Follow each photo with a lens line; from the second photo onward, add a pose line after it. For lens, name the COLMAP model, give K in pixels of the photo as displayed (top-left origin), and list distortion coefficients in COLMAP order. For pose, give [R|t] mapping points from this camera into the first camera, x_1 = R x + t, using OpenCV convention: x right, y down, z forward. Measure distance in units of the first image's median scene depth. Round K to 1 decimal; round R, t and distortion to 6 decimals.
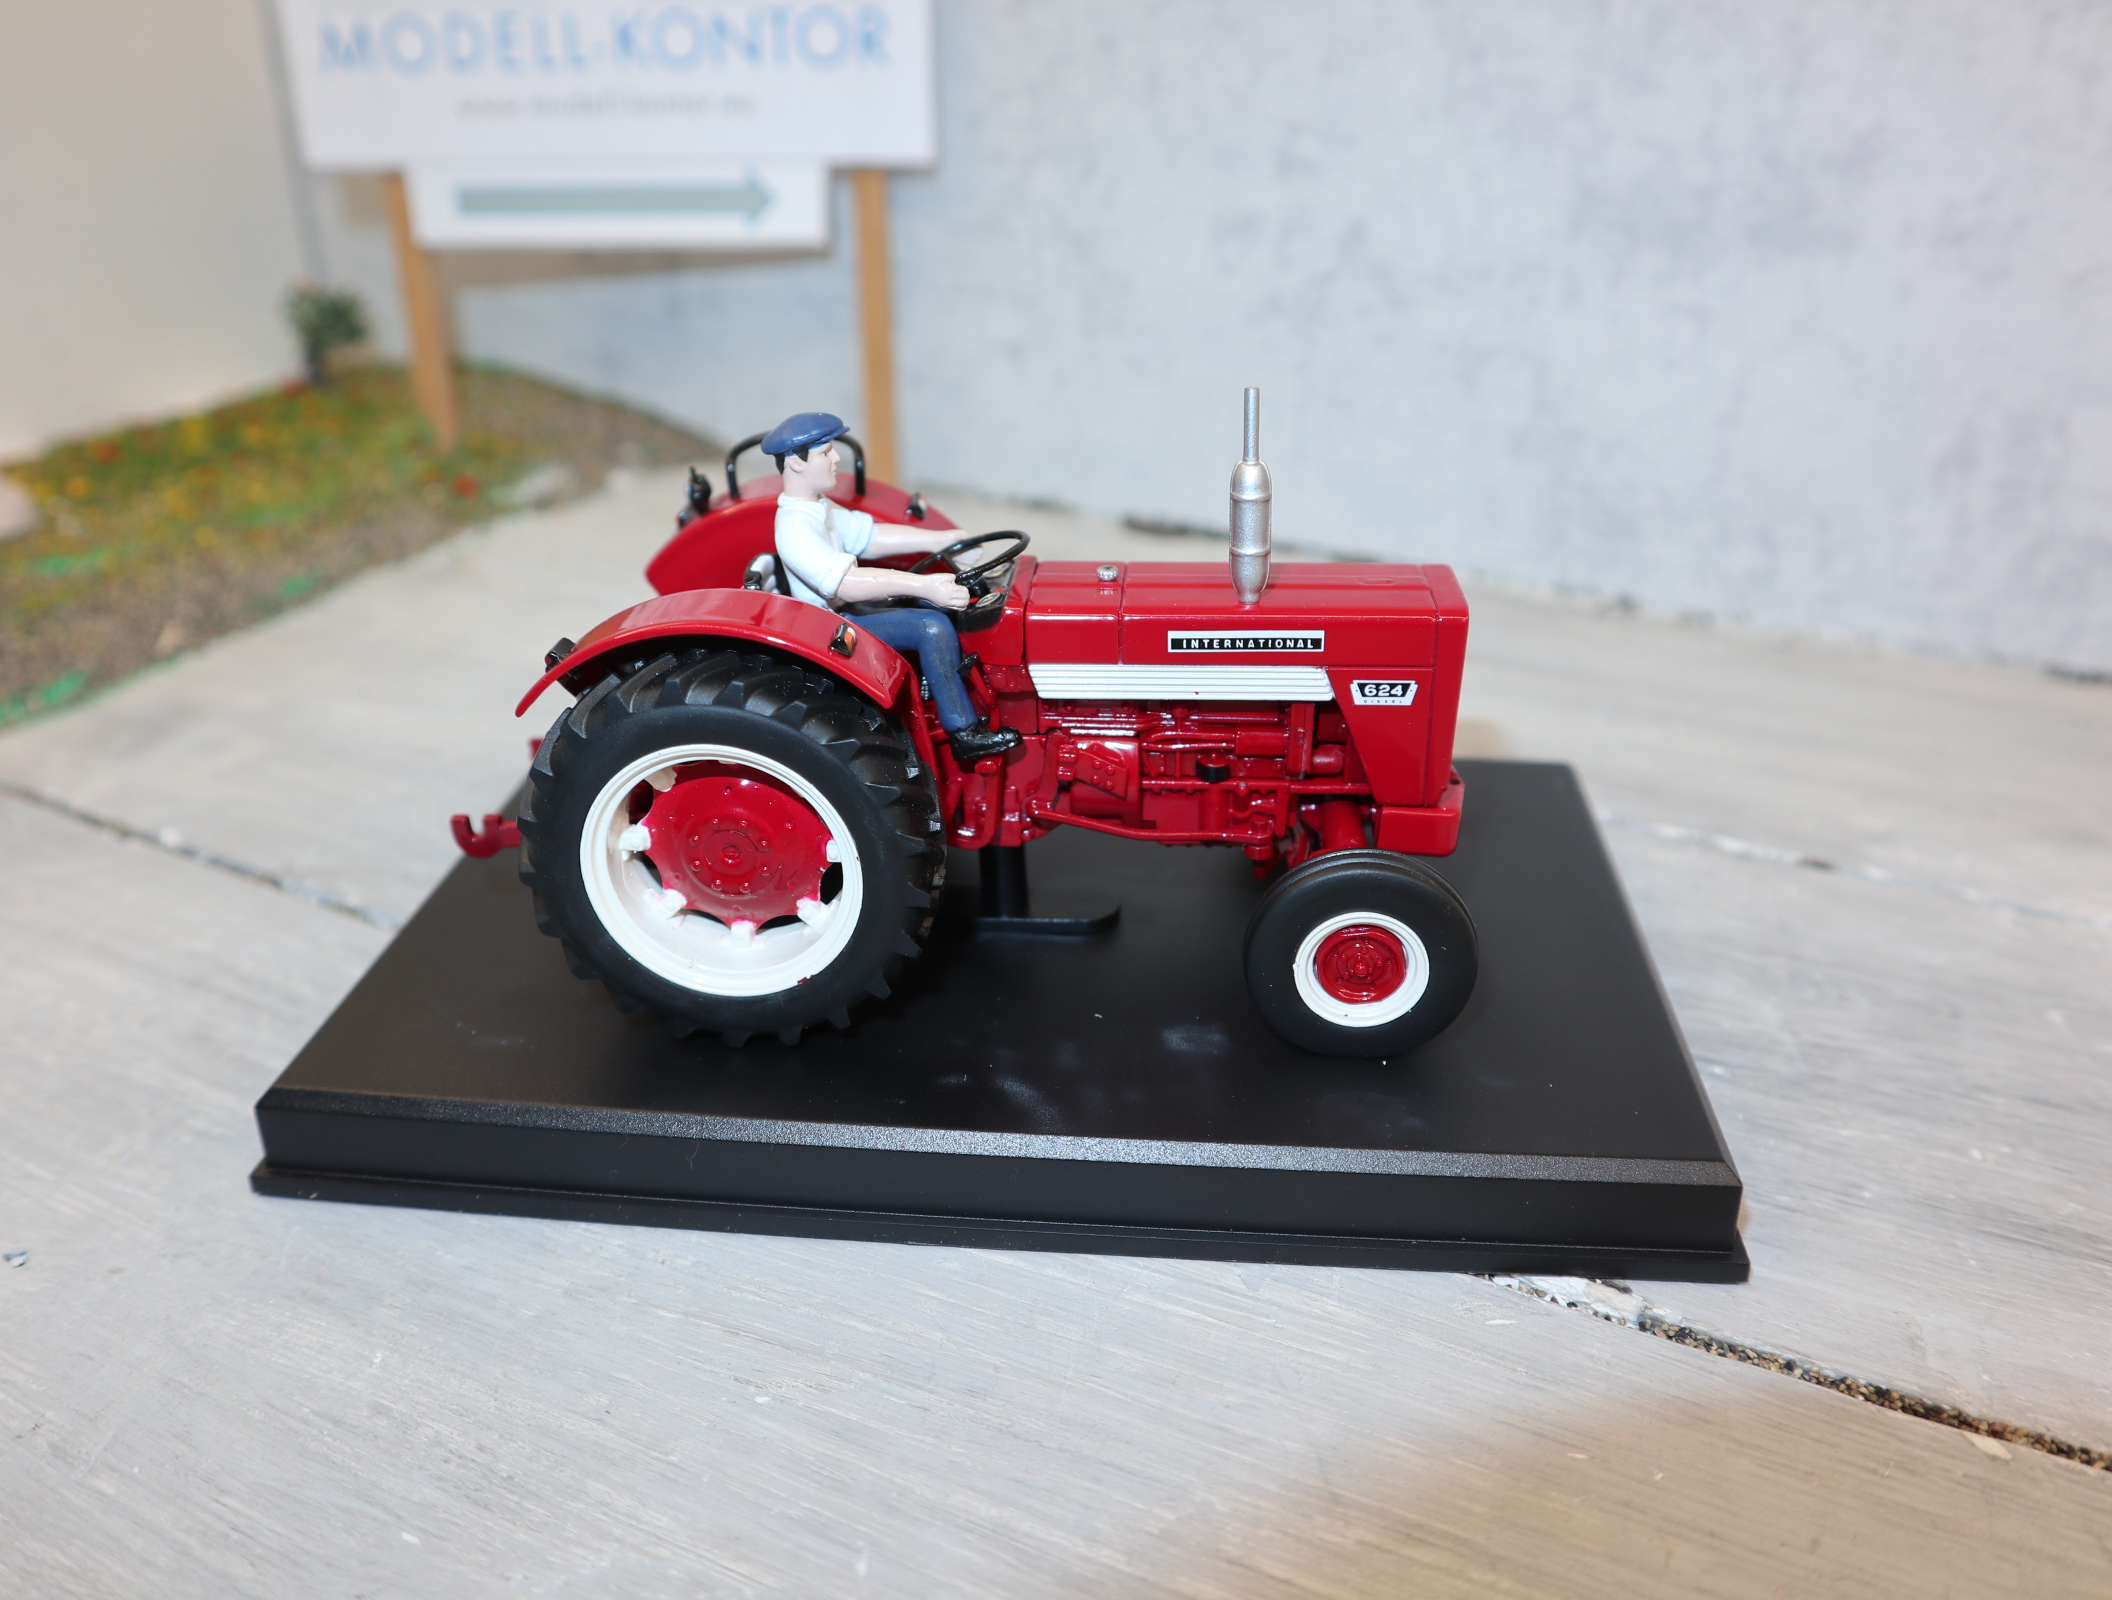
lens RADIAL K [[1696.4, 0, 1047.4], [0, 1696.4, 803.8], [0, 0, 1]] dist [-0.108722, 0.073121]
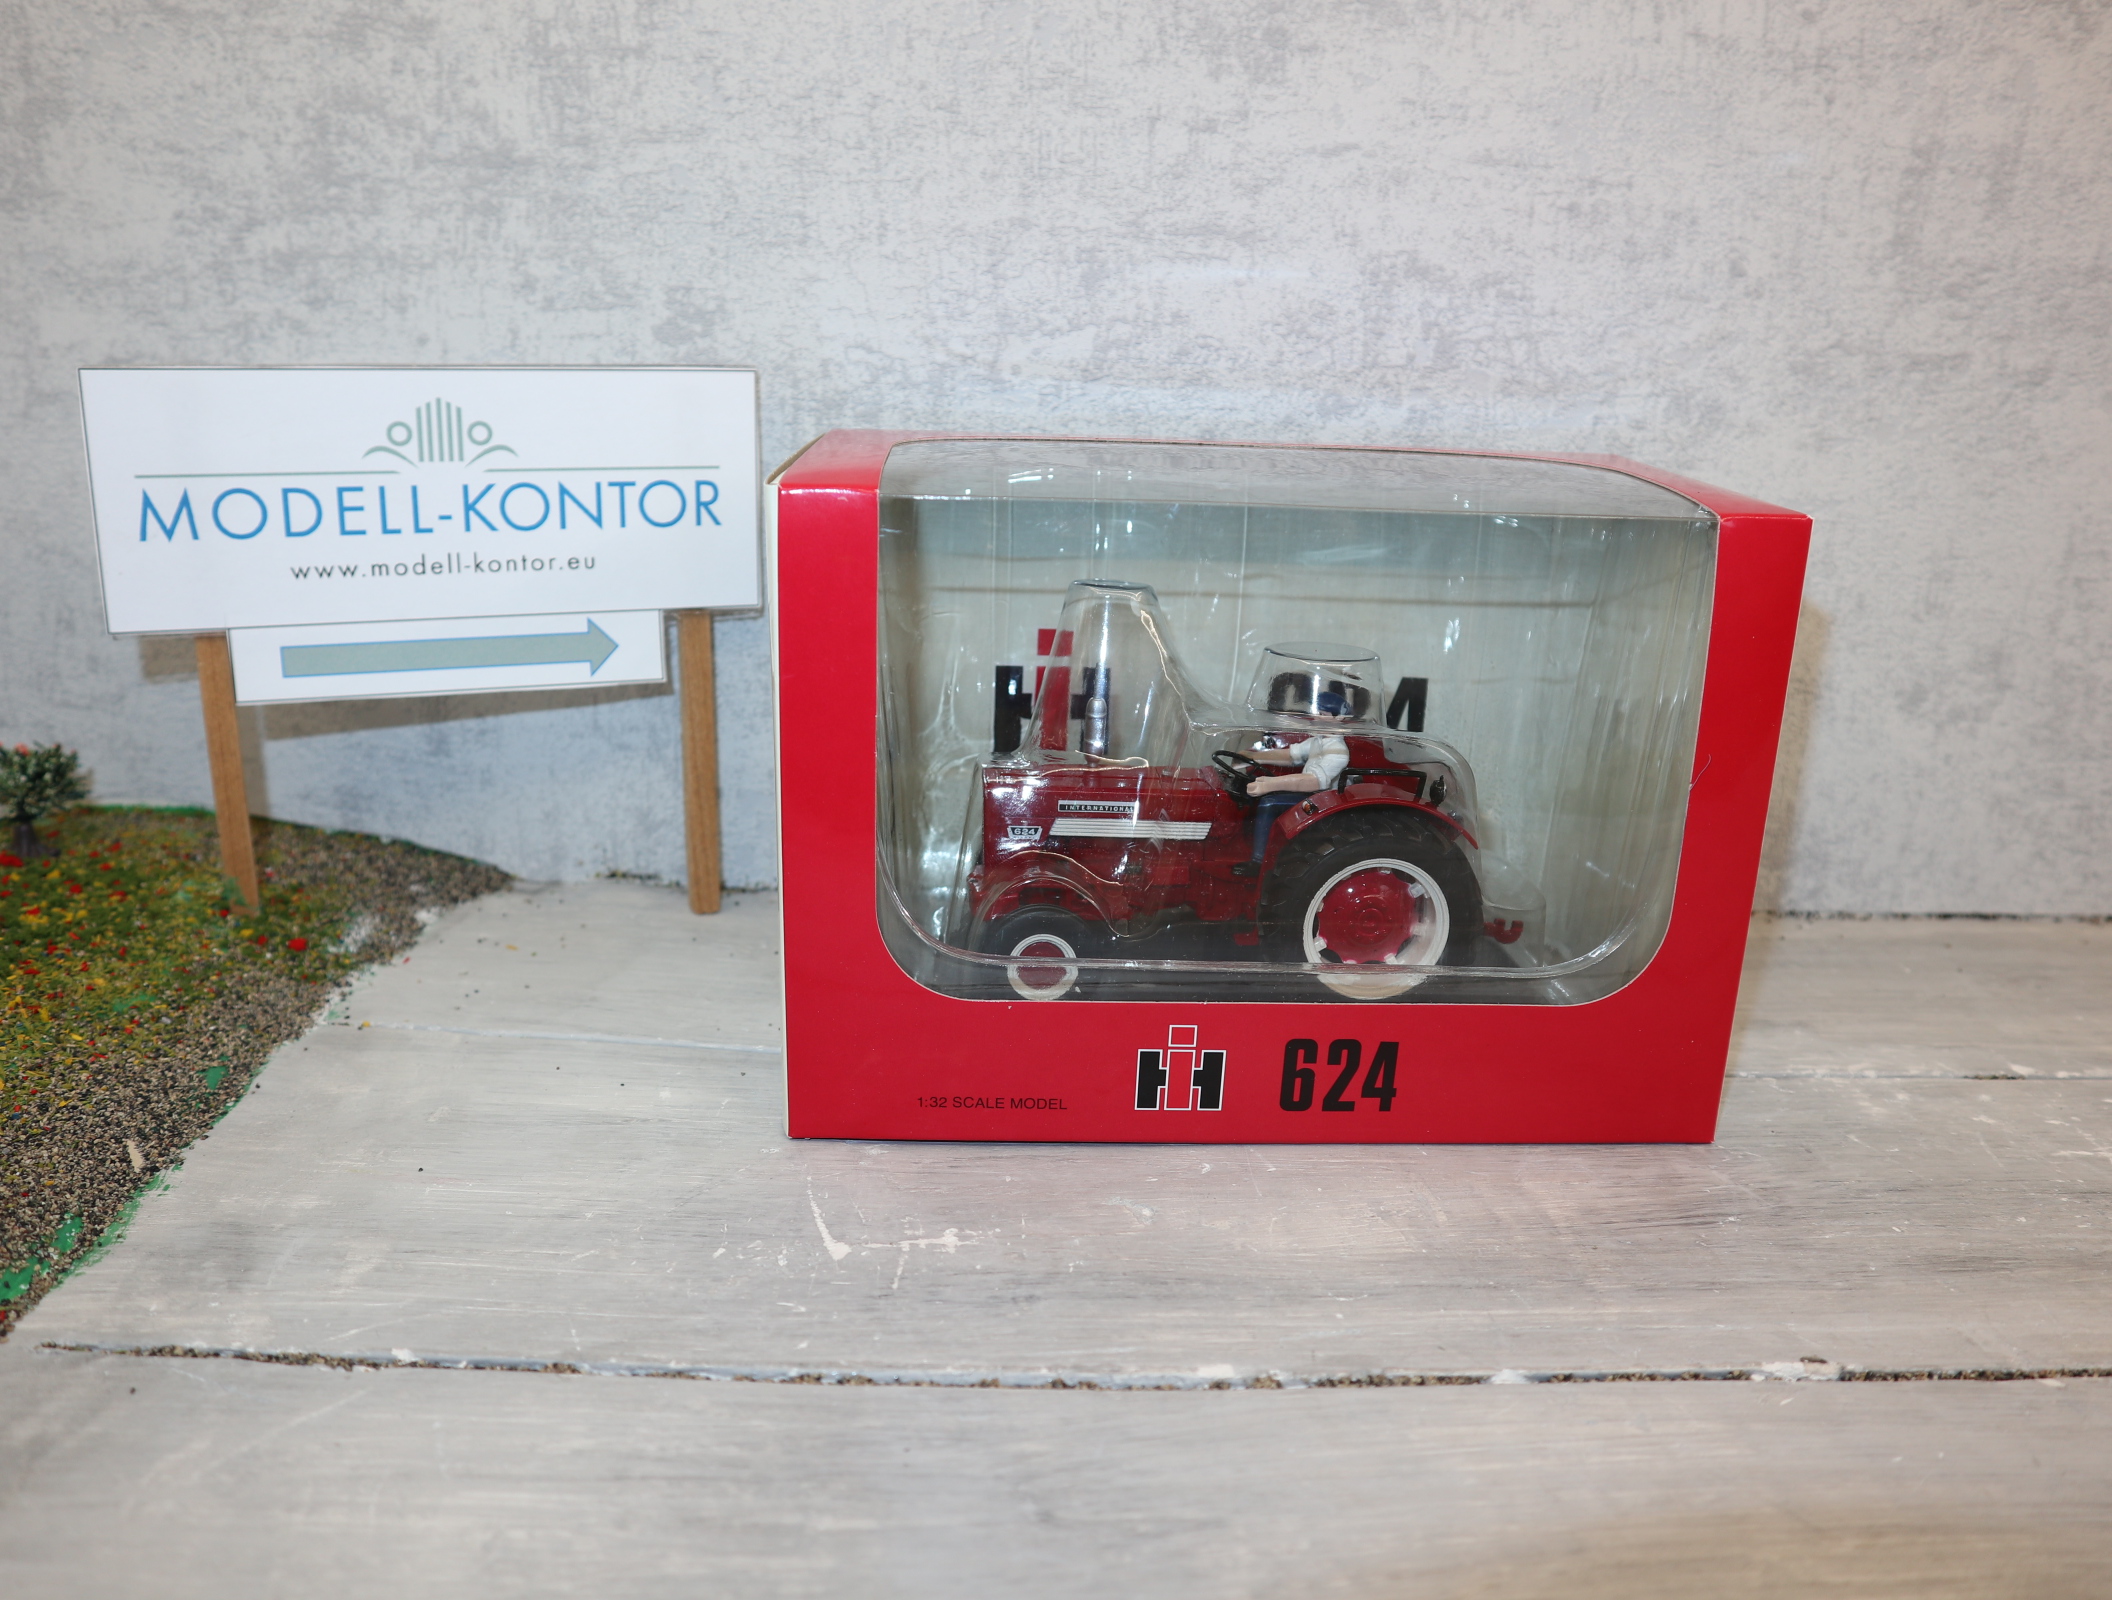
lens RADIAL K [[1708.4, 0, 1042.8], [0, 1708.4, 801.0], [0, 0, 1]] dist [-0.087976, 0.045324]
pose [[0.872444, -0.104308, 0.477454, -0.513150], [0.185828, 0.974381, -0.126690, -0.082179], [-0.452007, 0.199254, 0.869475, -0.068935]]
